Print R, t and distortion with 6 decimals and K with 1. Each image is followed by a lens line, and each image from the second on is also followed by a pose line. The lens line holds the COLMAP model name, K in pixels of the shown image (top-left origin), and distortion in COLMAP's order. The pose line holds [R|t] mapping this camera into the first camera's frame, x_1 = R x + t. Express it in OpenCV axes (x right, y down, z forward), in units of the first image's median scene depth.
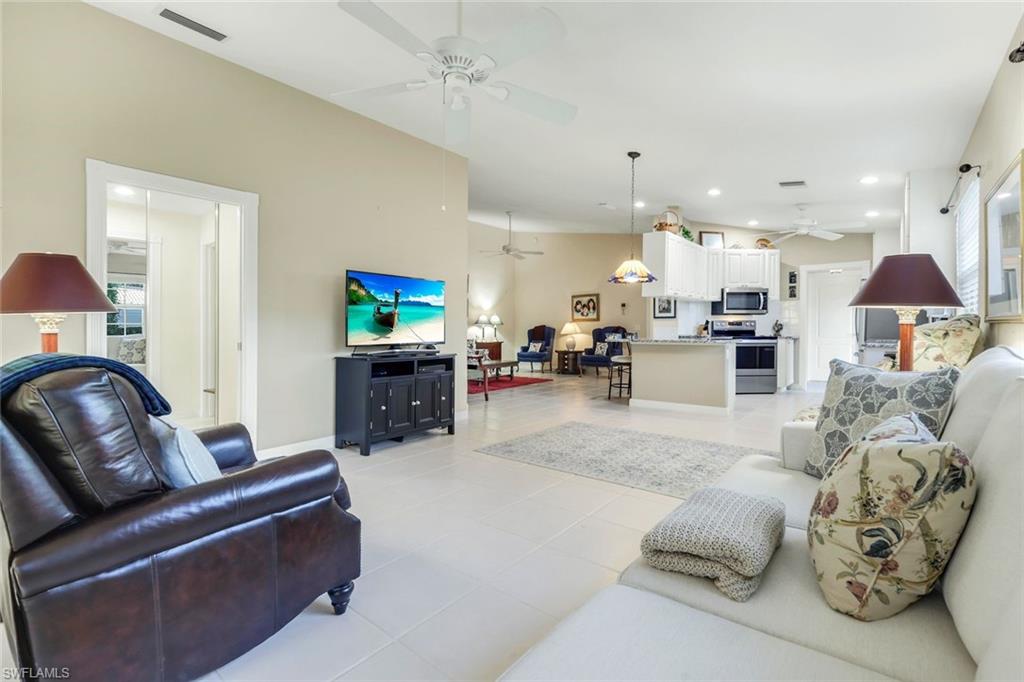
lens RADIAL K [[448.4, 0, 521.2], [0, 448.4, 337.3], [0, 0, 1]] dist [0.003408, 0.001874]
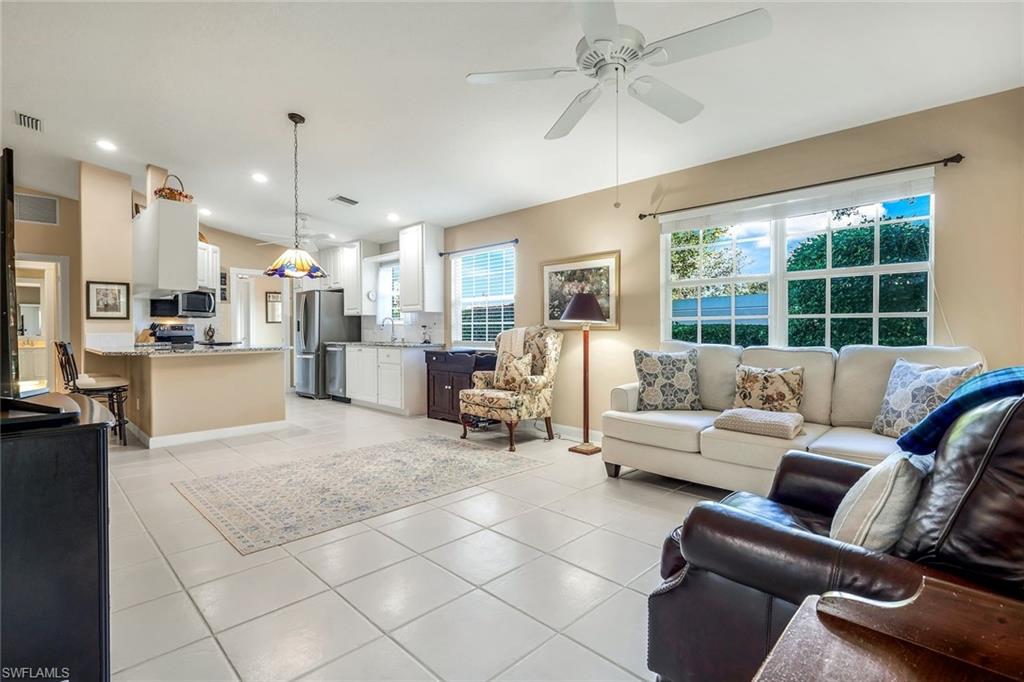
lens RADIAL K [[488.1, 0, 507.5], [0, 488.1, 334.6], [0, 0, 1]] dist [0.005322, -0.000806]
pose [[0.107968, -0.004754, 0.994143, -0.339280], [0.025900, 0.999663, 0.001968, -0.005130], [-0.993817, 0.025535, 0.108054, 0.313469]]
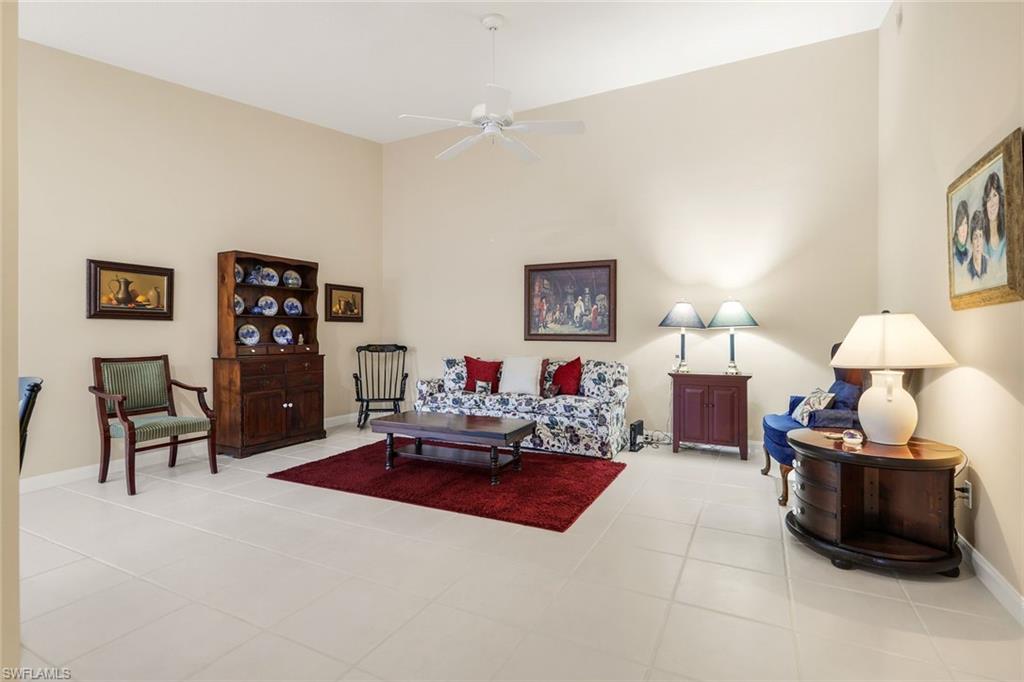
lens RADIAL K [[488.1, 0, 504.5], [0, 488.1, 338.4], [0, 0, 1]] dist [0.005322, -0.000806]
pose [[0.214867, 0.011579, -0.976575, 0.431082], [-0.018316, 0.999802, 0.007824, -0.027002], [0.976472, 0.016205, 0.215036, 1.091714]]
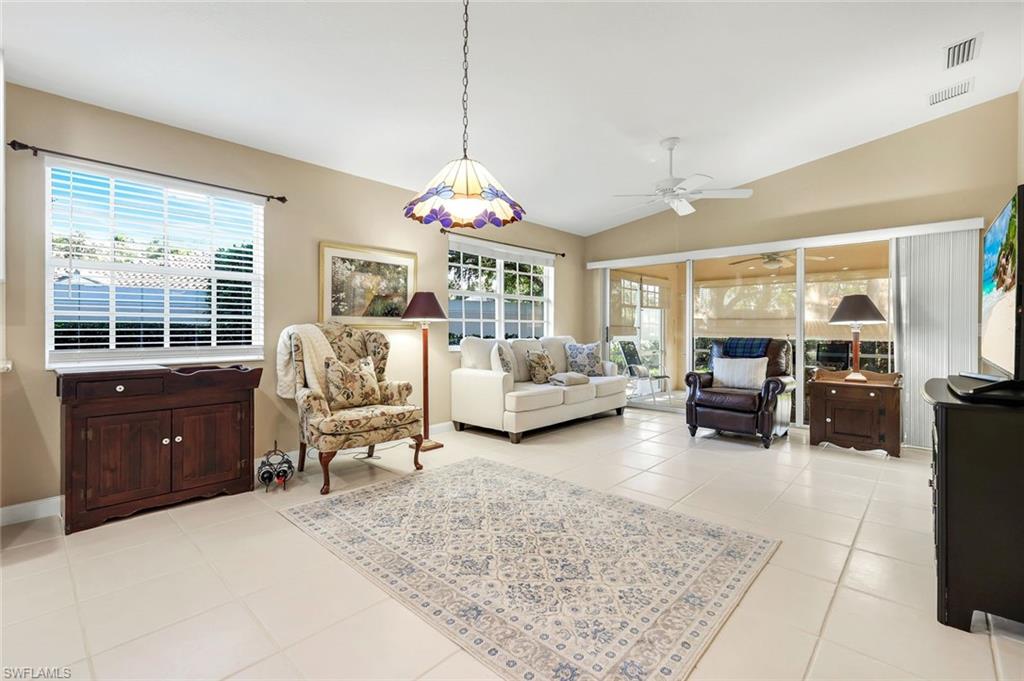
lens RADIAL K [[448.4, 0, 522.7], [0, 448.4, 332.4], [0, 0, 1]] dist [0.003408, 0.001874]
pose [[-0.998278, 0.003173, 0.058571, 0.099729], [0.005036, 0.999485, 0.031691, -0.018791], [-0.058441, 0.031931, -0.997780, 0.816183]]
